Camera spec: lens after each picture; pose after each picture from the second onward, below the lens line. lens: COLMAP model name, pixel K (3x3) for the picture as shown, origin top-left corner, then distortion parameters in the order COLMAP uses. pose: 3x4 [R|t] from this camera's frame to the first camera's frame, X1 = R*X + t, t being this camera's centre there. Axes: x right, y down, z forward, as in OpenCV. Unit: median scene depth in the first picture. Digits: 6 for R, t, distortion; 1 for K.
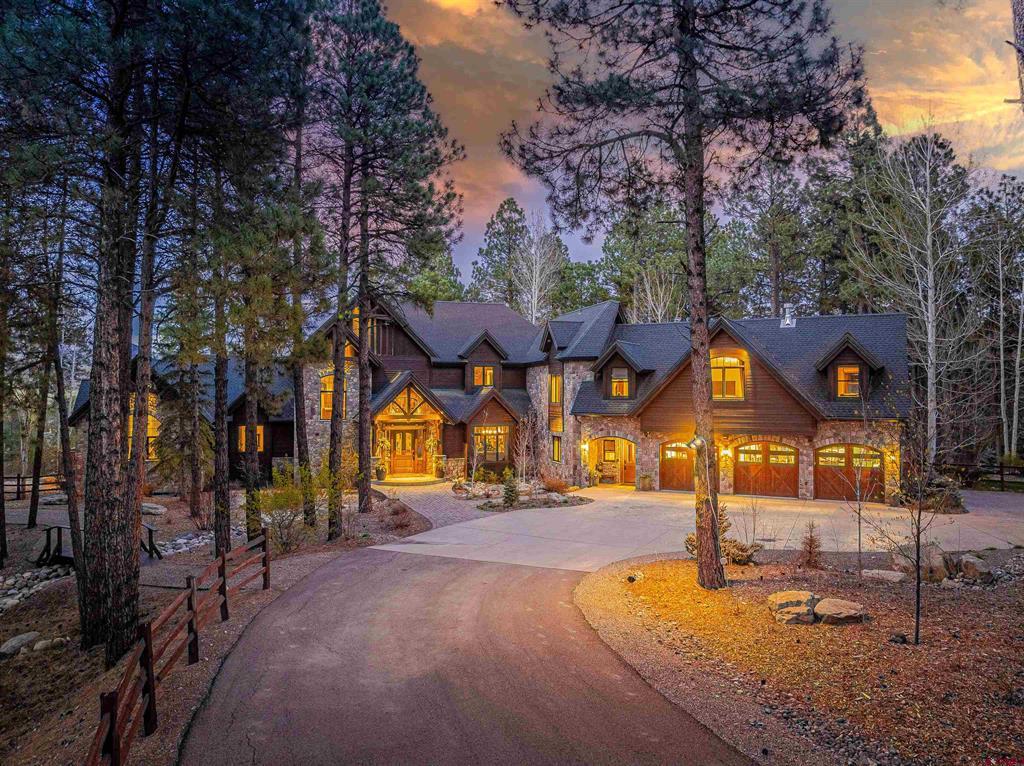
lens RADIAL K [[701.3, 0, 512.0], [0, 701.3, 383.0], [0, 0, 1]] dist [-0.038095, -0.000462]
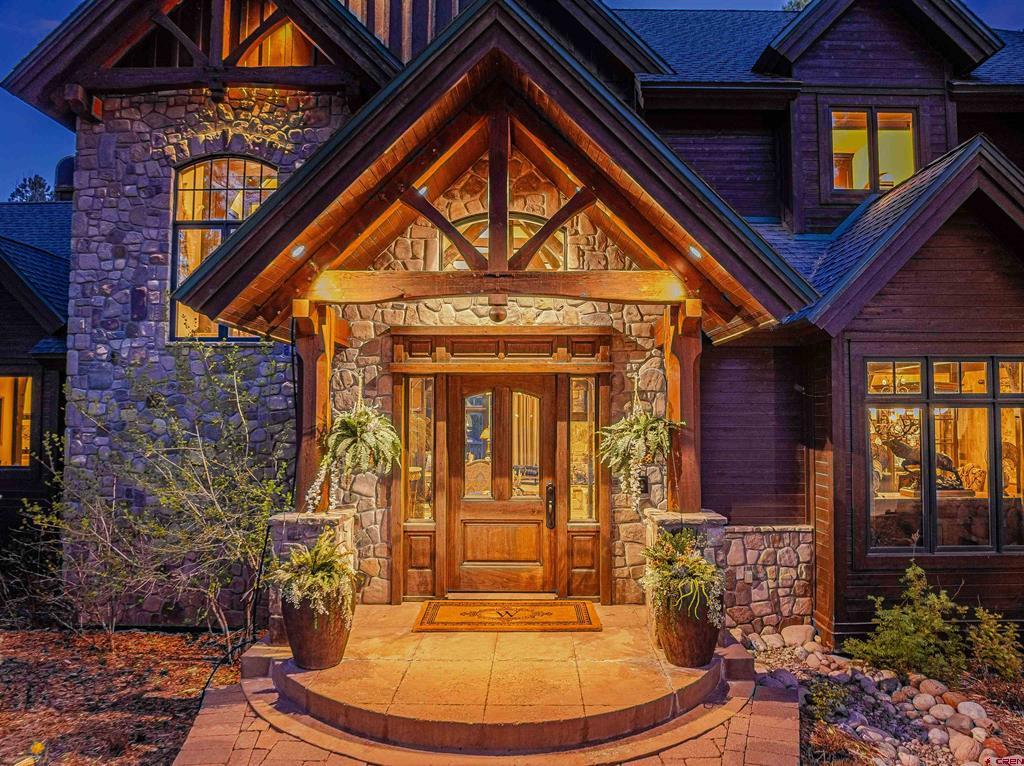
lens RADIAL K [[701.3, 0, 512.0], [0, 701.3, 383.0], [0, 0, 1]] dist [-0.038095, -0.000462]
pose [[0.946743, -0.022118, -0.321231, -0.085970], [0.004151, 0.998393, -0.056512, 0.080260], [0.321964, 0.052169, 0.945313, 0.807818]]
